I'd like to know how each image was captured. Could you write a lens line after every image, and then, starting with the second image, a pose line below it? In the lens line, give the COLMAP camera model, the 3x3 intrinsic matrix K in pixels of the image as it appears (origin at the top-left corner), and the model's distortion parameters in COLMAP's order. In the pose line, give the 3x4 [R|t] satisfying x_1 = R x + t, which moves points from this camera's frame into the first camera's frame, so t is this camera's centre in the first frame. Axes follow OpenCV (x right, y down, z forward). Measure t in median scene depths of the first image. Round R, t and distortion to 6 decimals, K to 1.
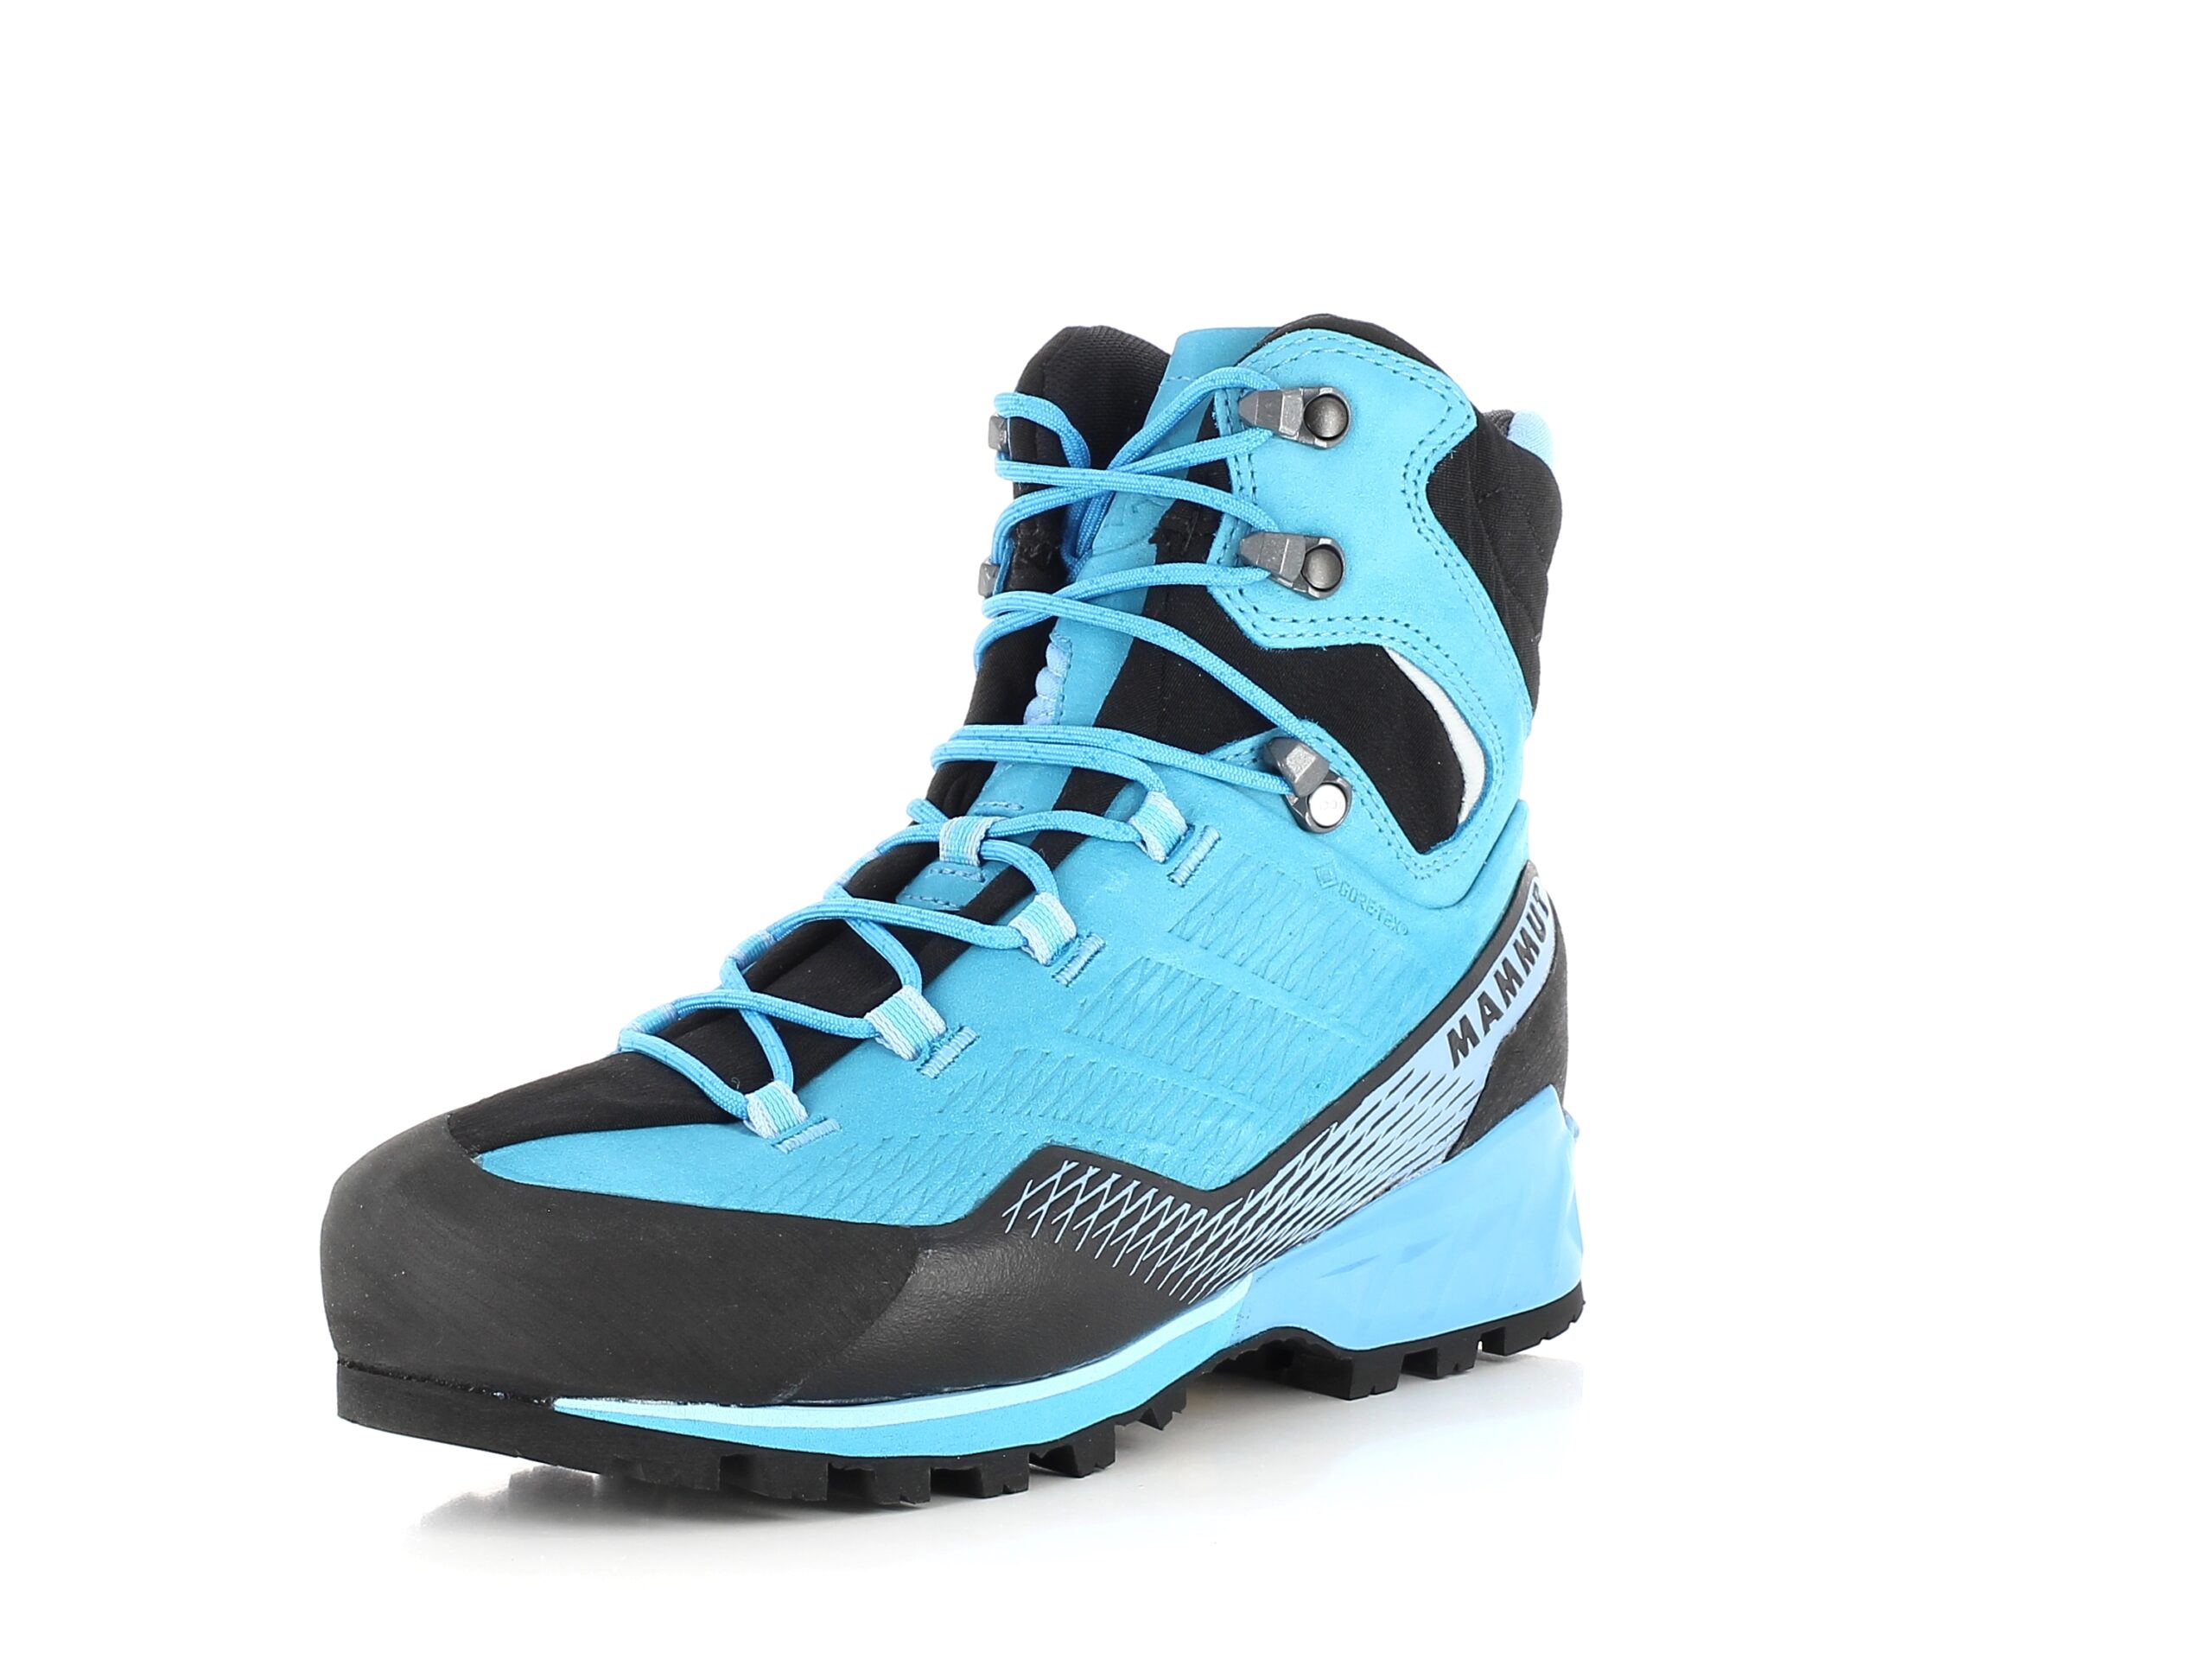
lens RADIAL K [[2168.1, 0, 1111.5], [0, 2168.1, 824.9], [0, 0, 1]] dist [-0.030061, 0.000000]
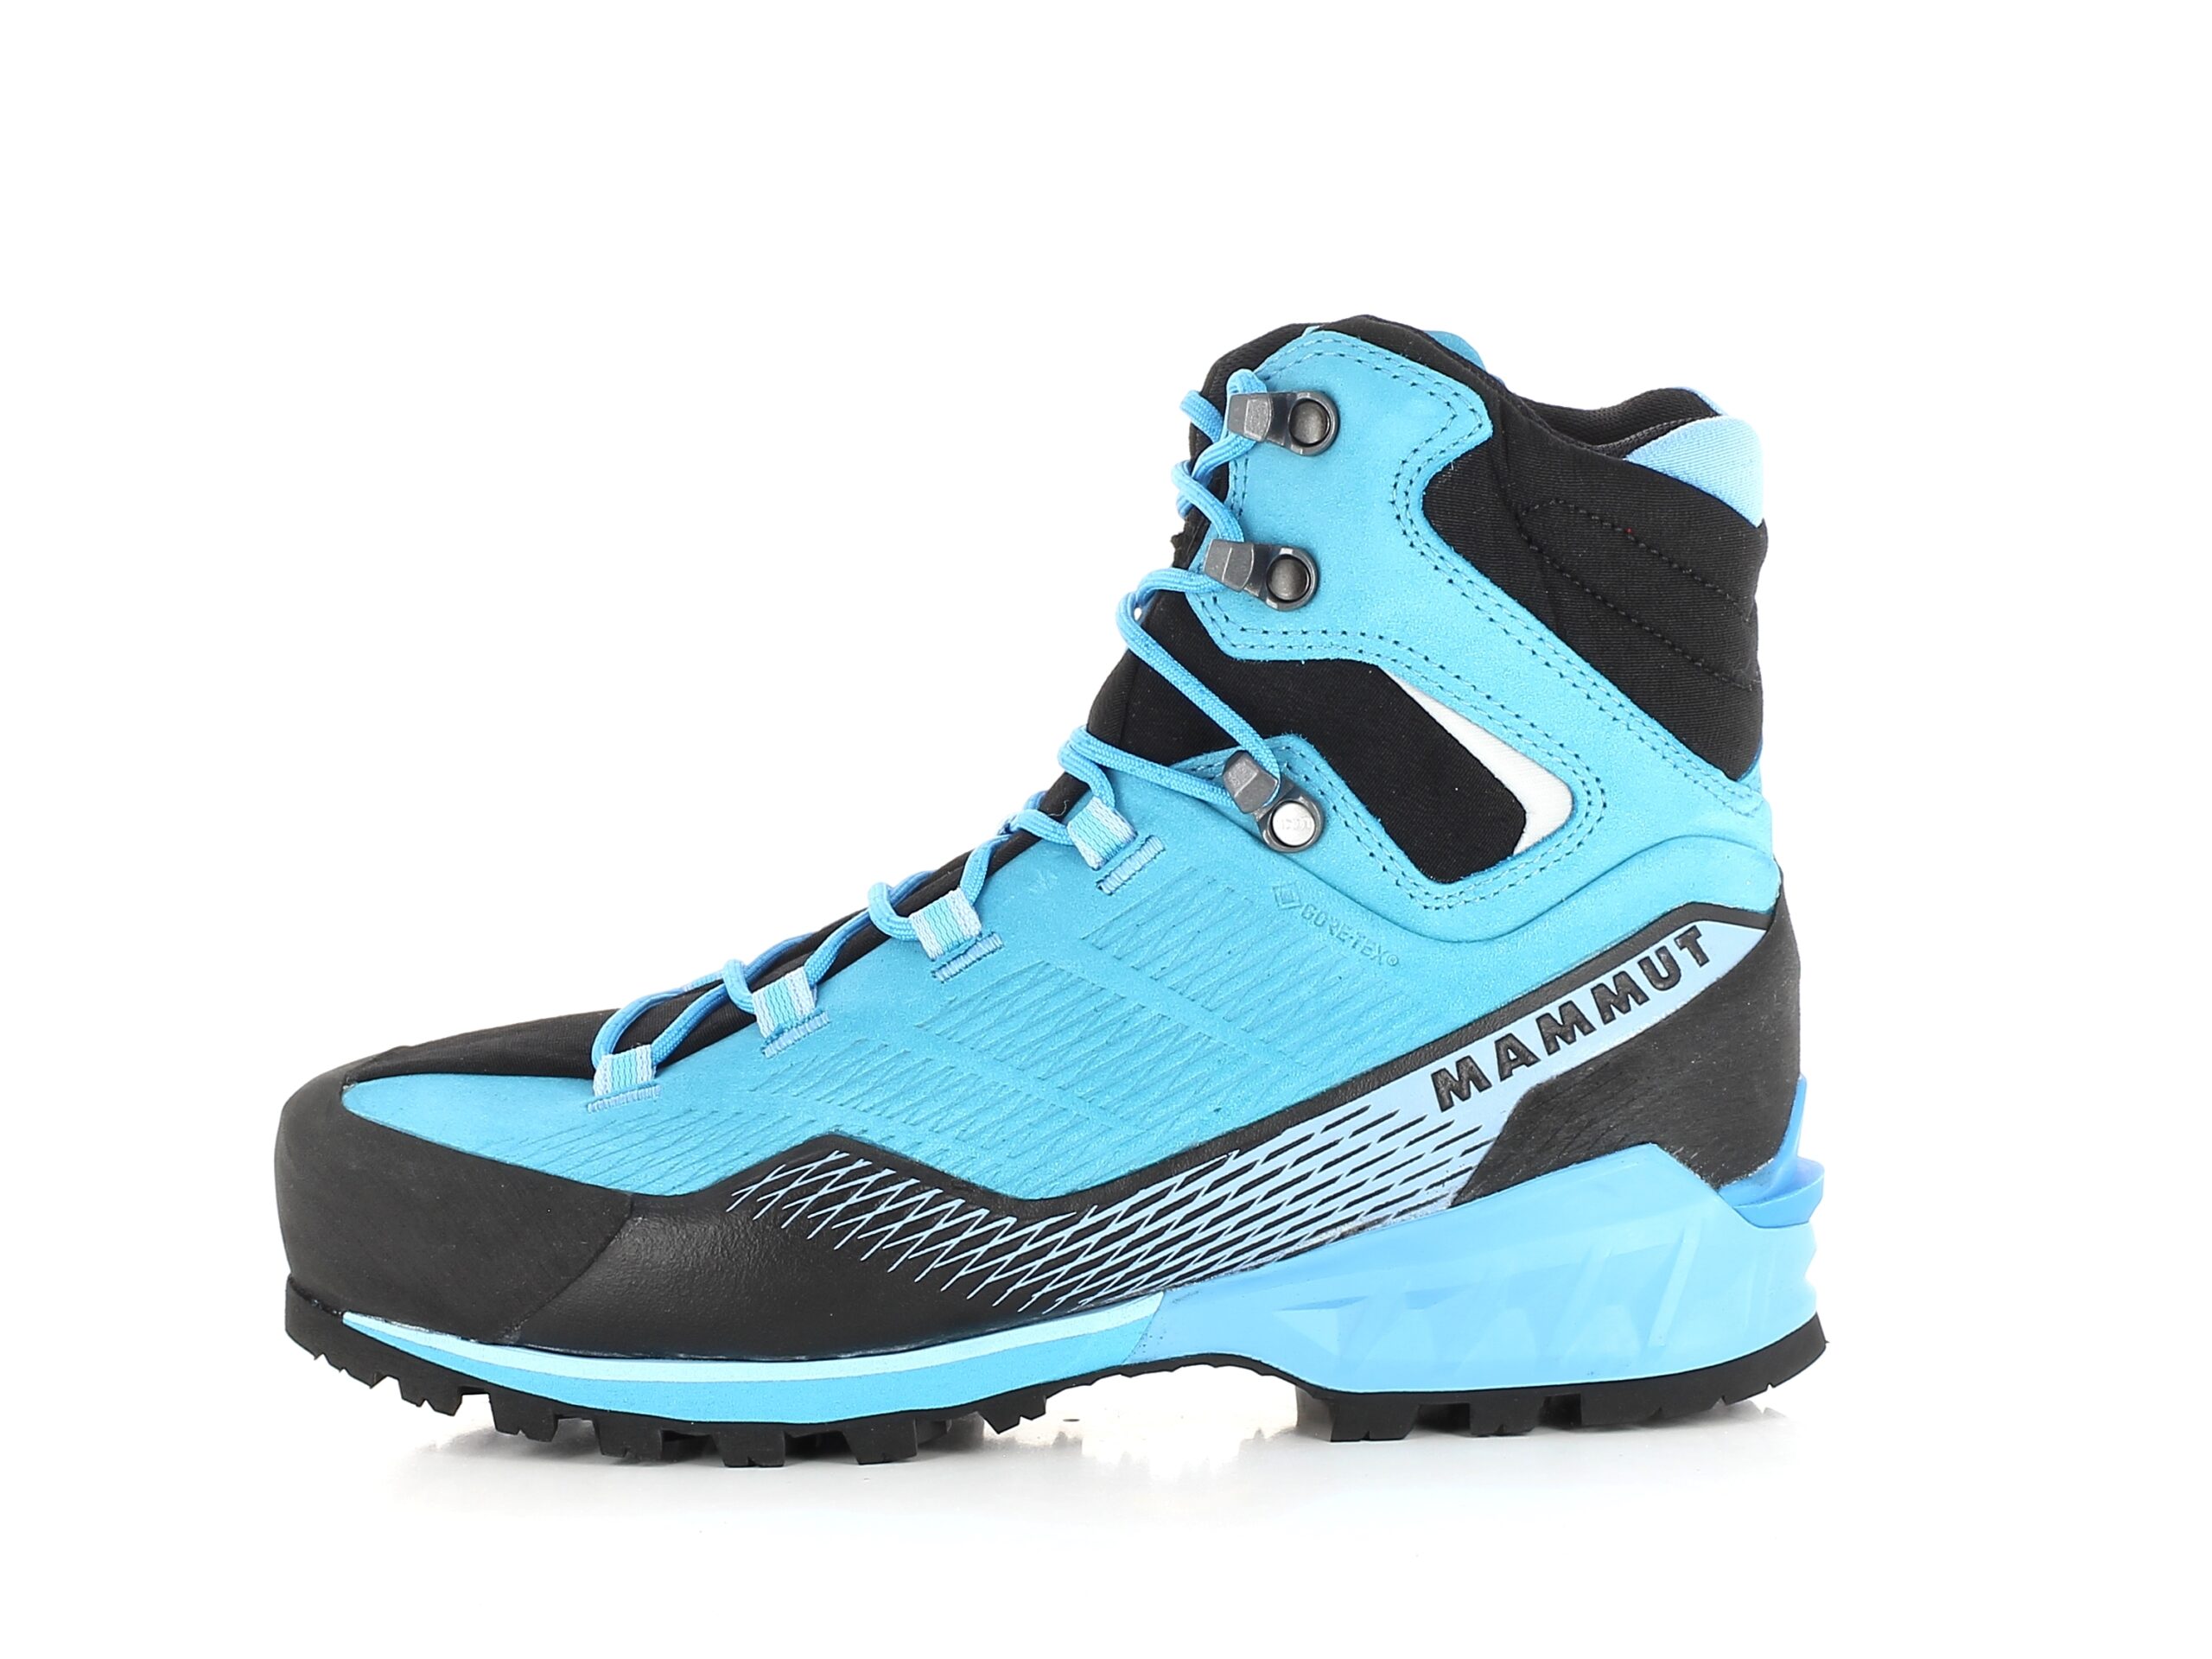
lens RADIAL K [[2168.1, 0, 1110.4], [0, 2168.1, 832.6], [0, 0, 1]] dist [-0.030061, 0.000000]
pose [[0.956272, 0.073702, -0.283039, 0.299207], [-0.072125, 0.997267, 0.016001, -0.015086], [0.283445, 0.005113, 0.958975, 0.049697]]
